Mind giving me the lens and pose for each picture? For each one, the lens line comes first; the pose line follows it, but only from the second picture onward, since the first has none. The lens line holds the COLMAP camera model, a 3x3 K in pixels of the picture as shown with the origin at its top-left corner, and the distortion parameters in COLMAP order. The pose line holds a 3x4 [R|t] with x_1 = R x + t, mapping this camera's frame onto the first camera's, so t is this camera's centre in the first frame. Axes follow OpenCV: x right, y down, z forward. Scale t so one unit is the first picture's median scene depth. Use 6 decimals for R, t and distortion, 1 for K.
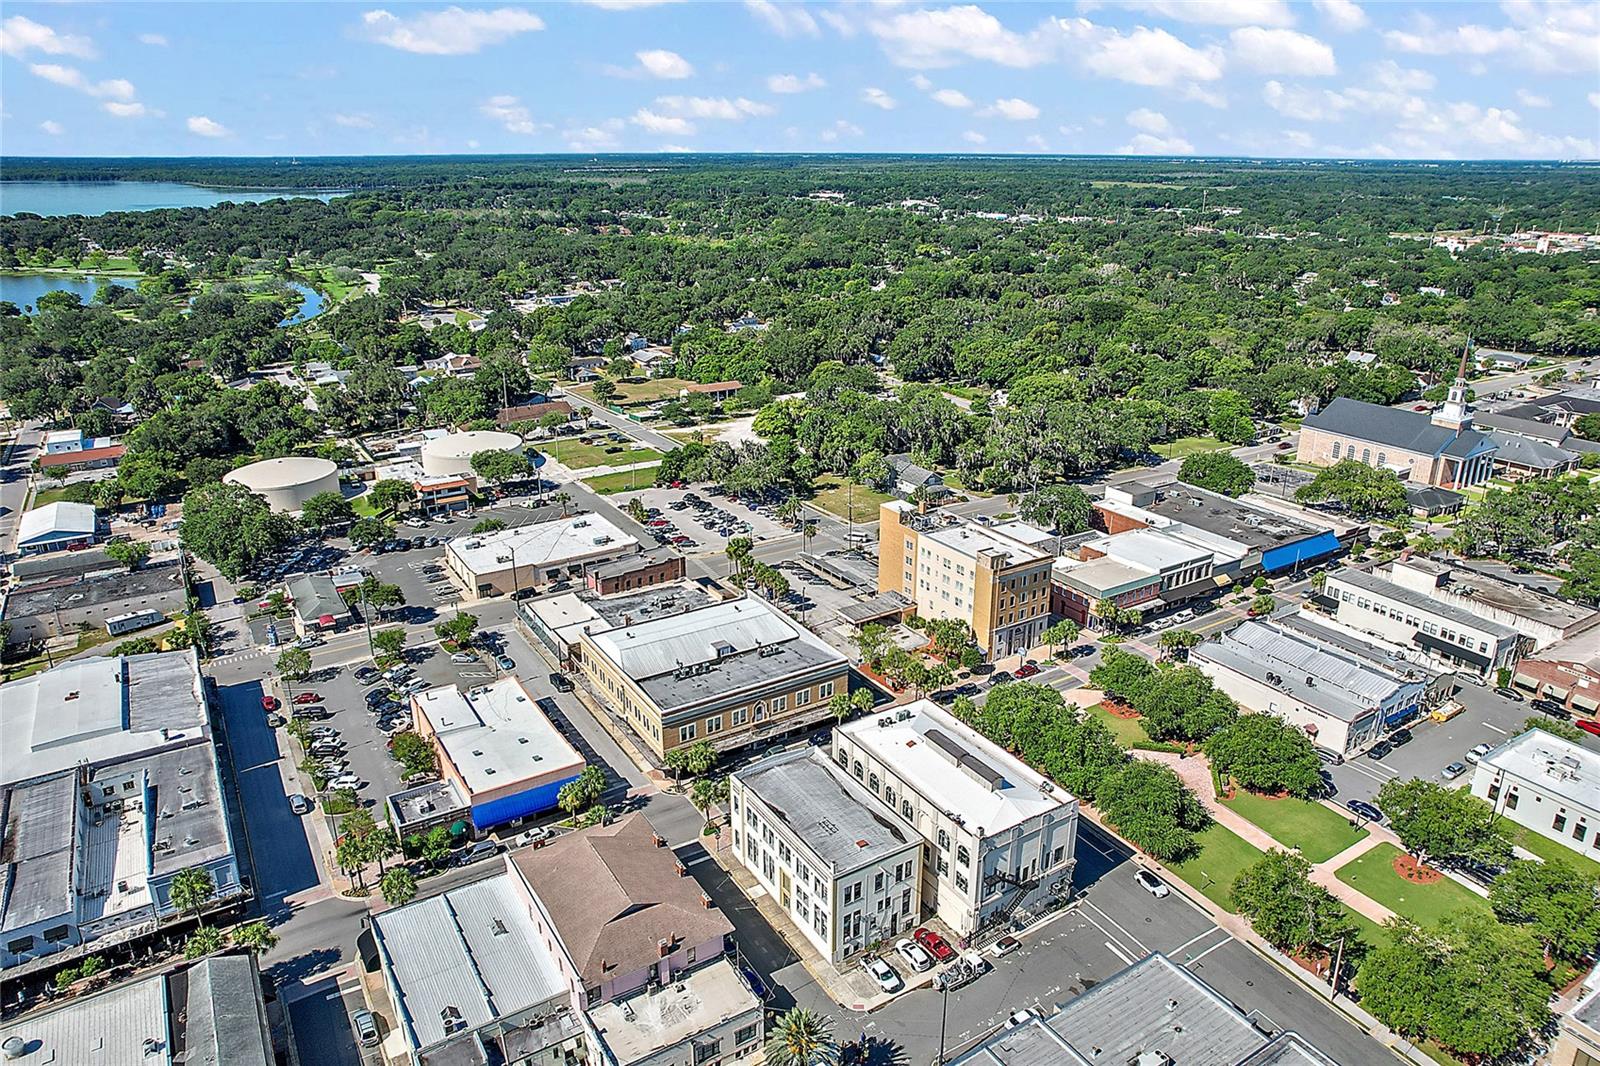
lens RADIAL K [[1038.2, 0, 808.6], [0, 1038.2, 530.1], [0, 0, 1]] dist [-0.028275, 0.006694]
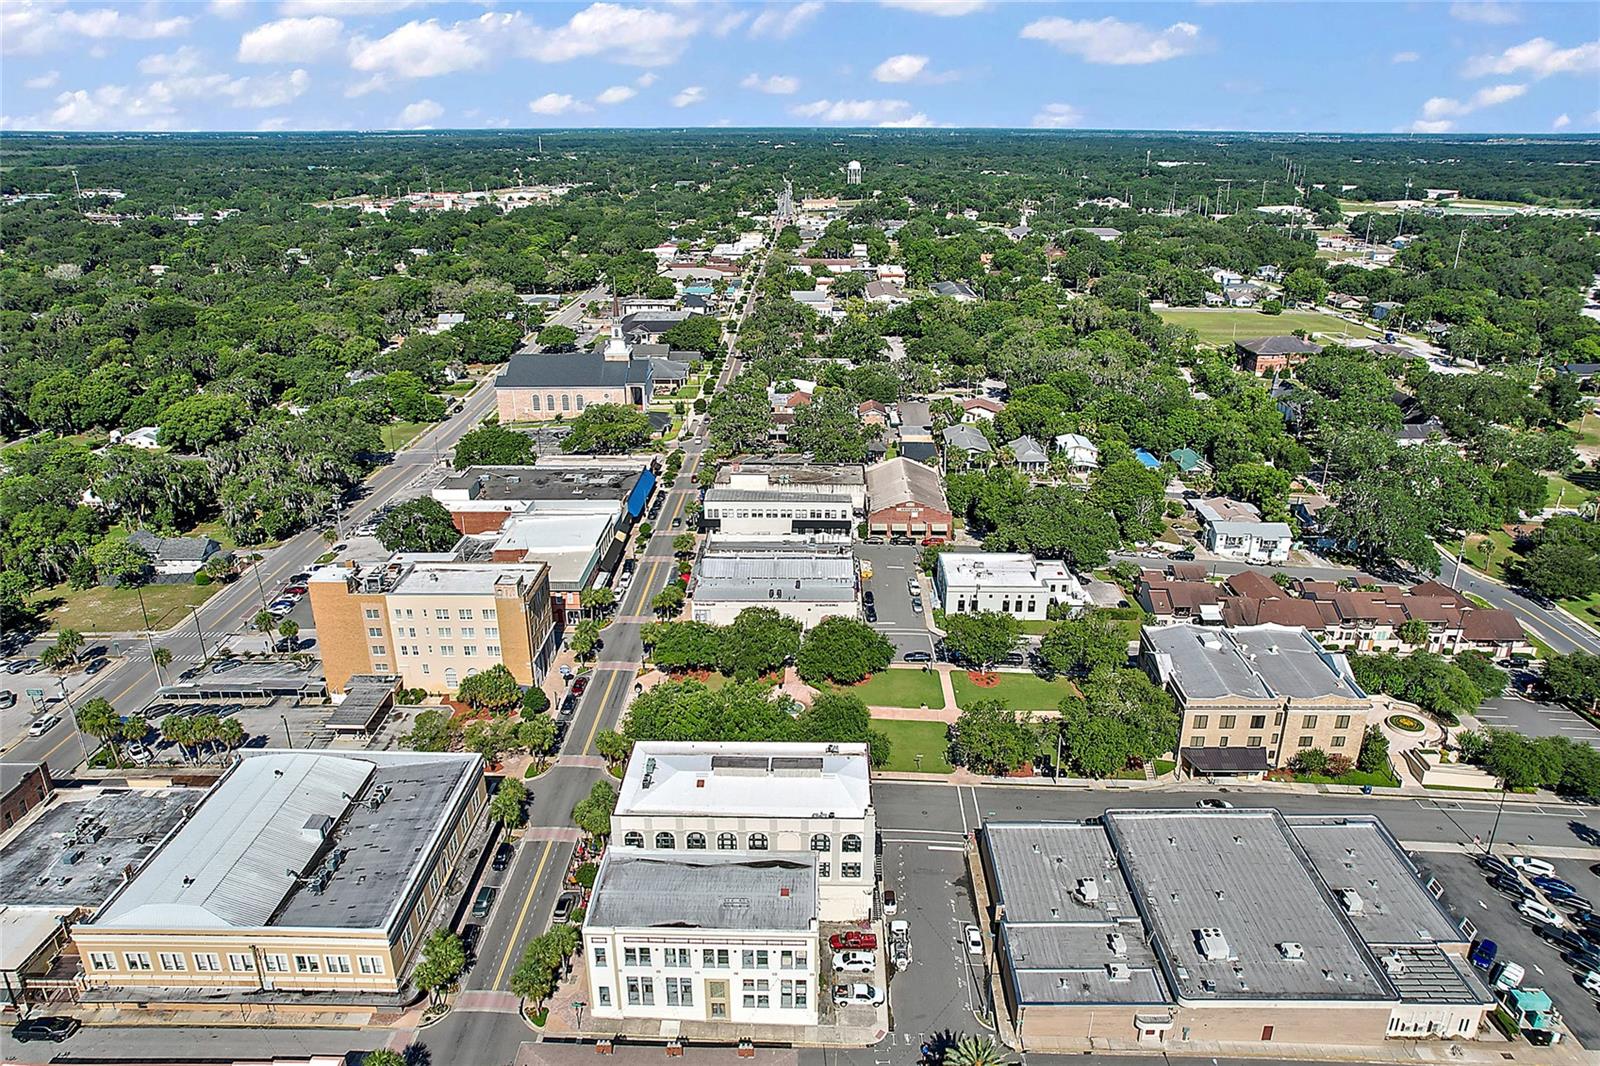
lens RADIAL K [[1038.2, 0, 802.1], [0, 1038.2, 536.4], [0, 0, 1]] dist [-0.028275, 0.006694]
pose [[0.565363, -0.314514, 0.762526, -0.333555], [0.291207, 0.941029, 0.172229, -0.089722], [-0.771727, 0.124681, 0.623612, 0.237353]]
